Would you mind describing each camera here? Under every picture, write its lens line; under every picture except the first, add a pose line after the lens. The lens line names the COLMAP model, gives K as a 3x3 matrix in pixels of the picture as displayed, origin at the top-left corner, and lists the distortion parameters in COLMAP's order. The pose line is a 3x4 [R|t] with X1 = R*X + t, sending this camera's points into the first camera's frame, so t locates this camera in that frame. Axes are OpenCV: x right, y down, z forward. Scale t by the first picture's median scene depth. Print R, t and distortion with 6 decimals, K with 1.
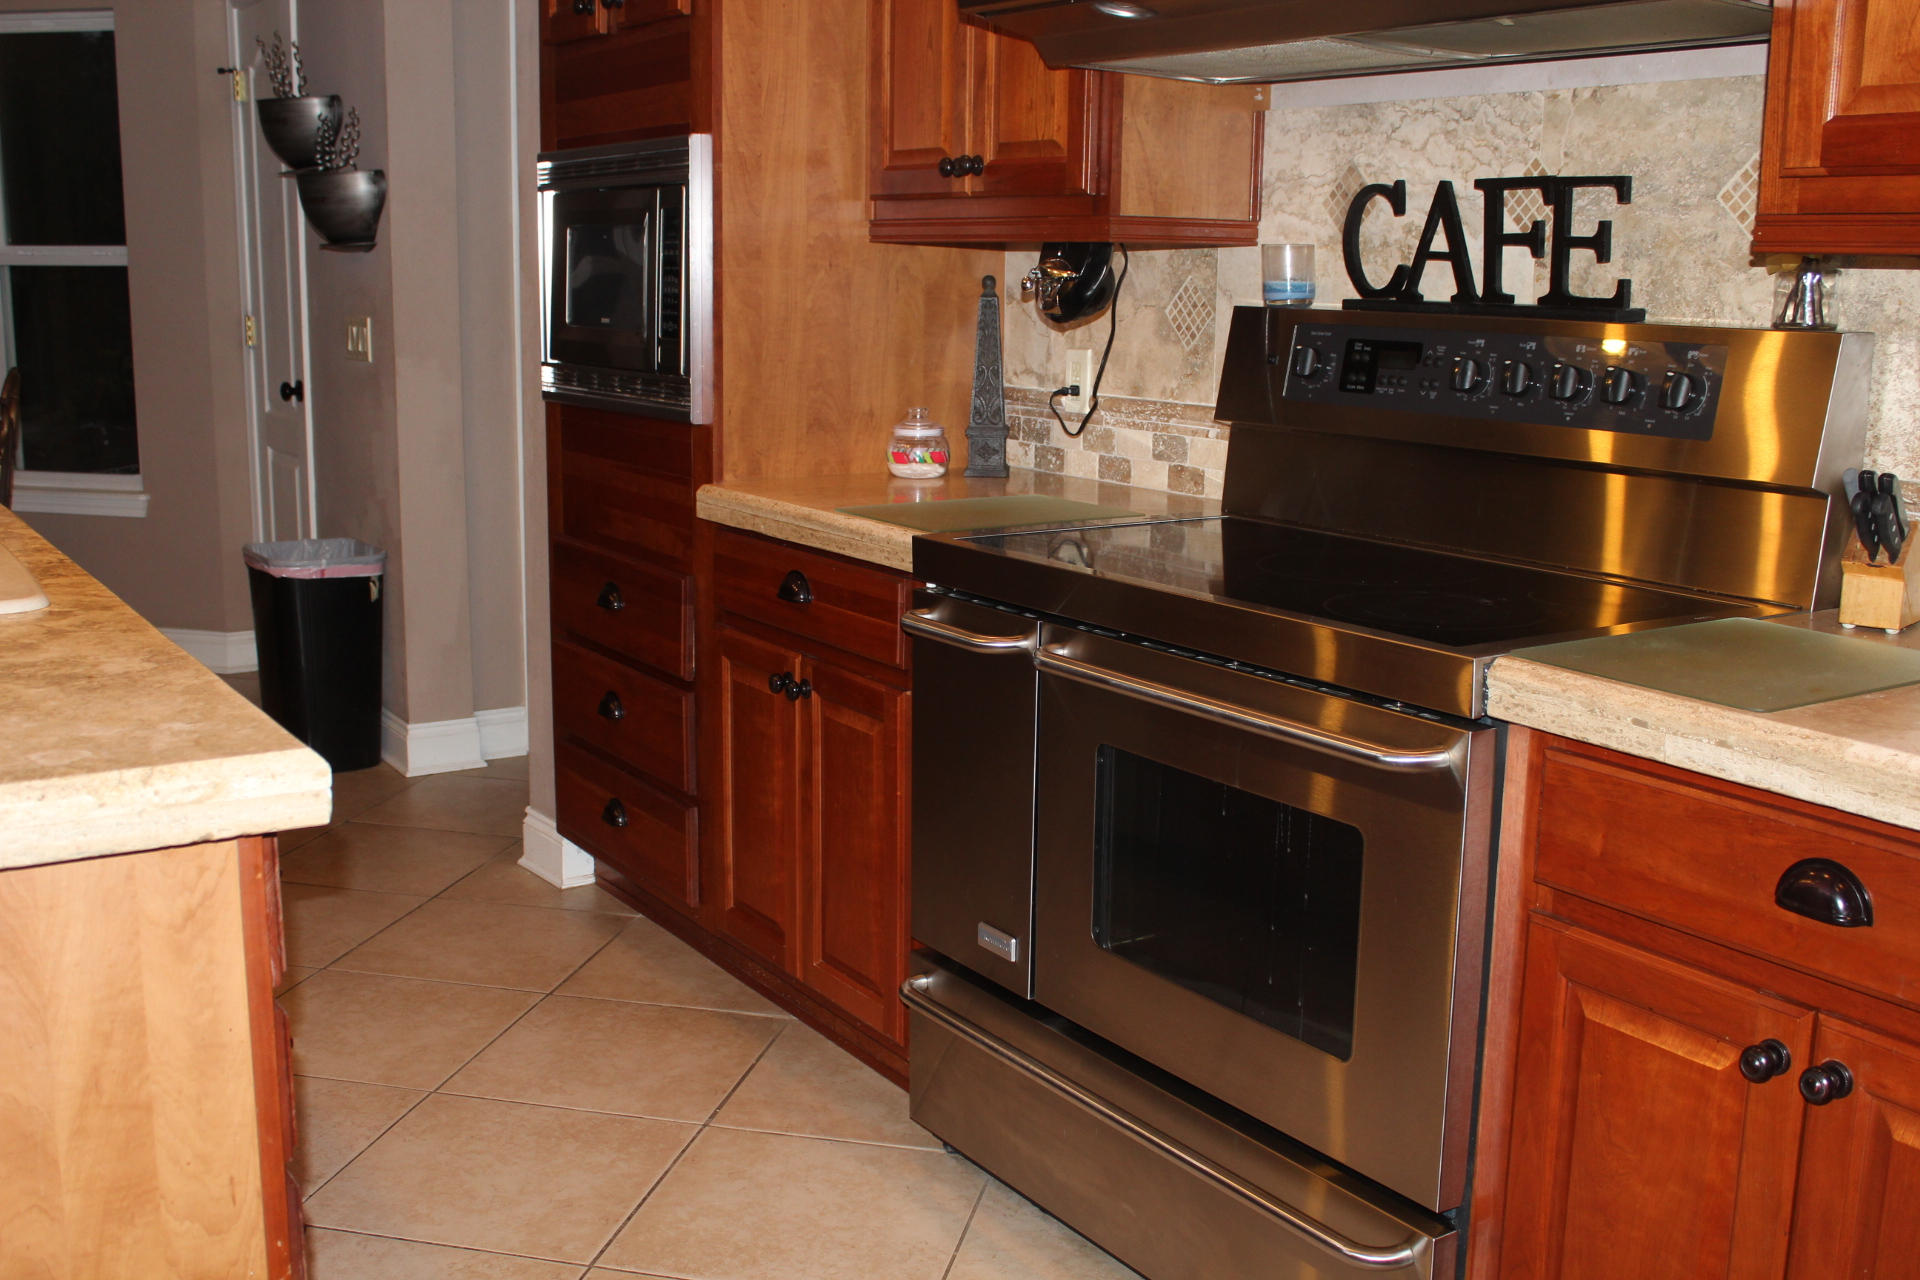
lens RADIAL K [[1983.1, 0, 975.7], [0, 1983.1, 632.4], [0, 0, 1]] dist [-0.073006, 0.000000]
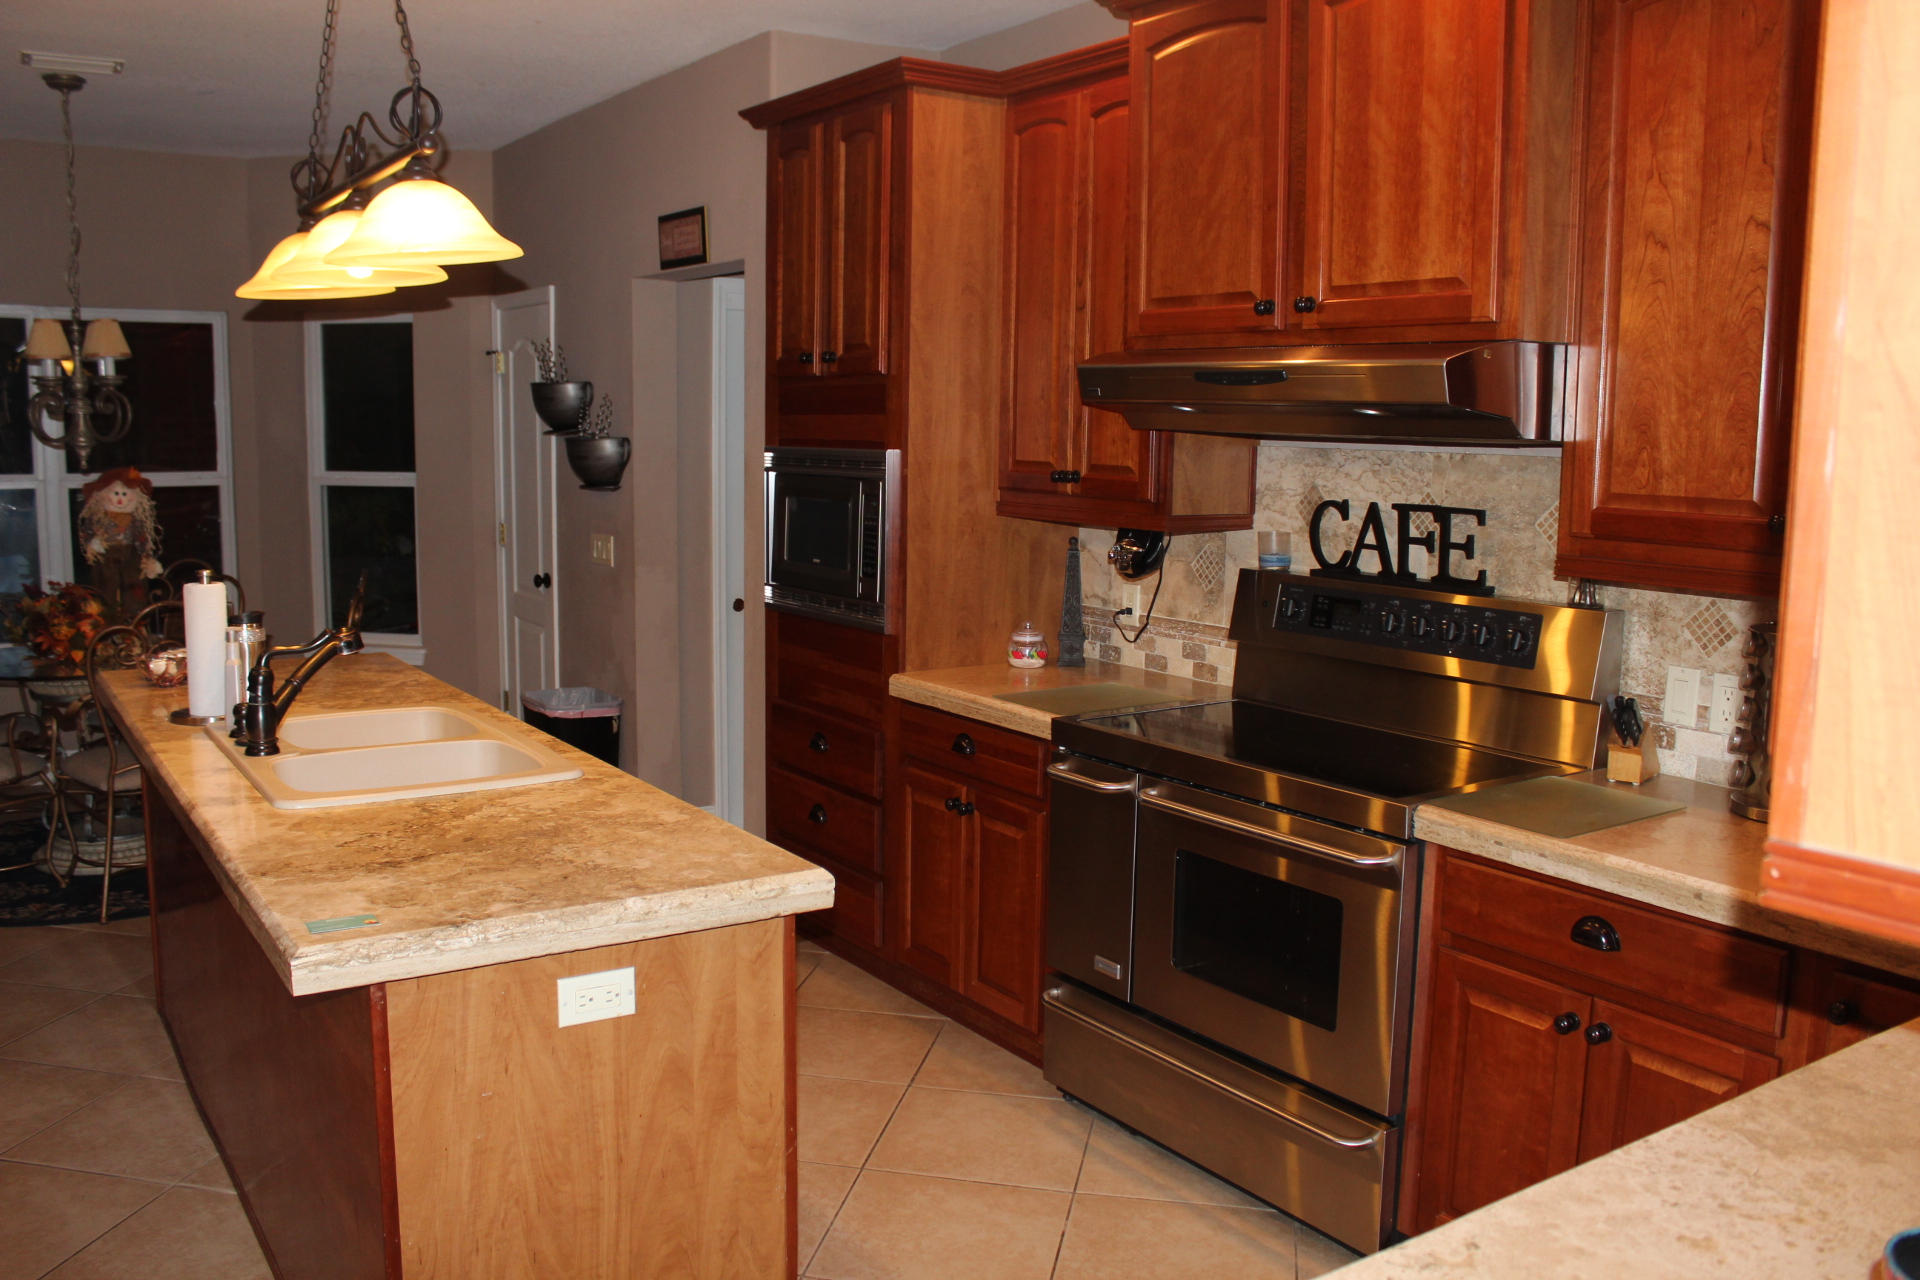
lens RADIAL K [[1607.2, 0, 966.9], [0, 1607.2, 630.7], [0, 0, 1]] dist [-0.160211, 0.127093]
pose [[0.999902, -0.001703, 0.013902, -0.120828], [0.002472, 0.998455, -0.055511, -0.047624], [-0.013786, 0.055540, 0.998361, -0.321354]]
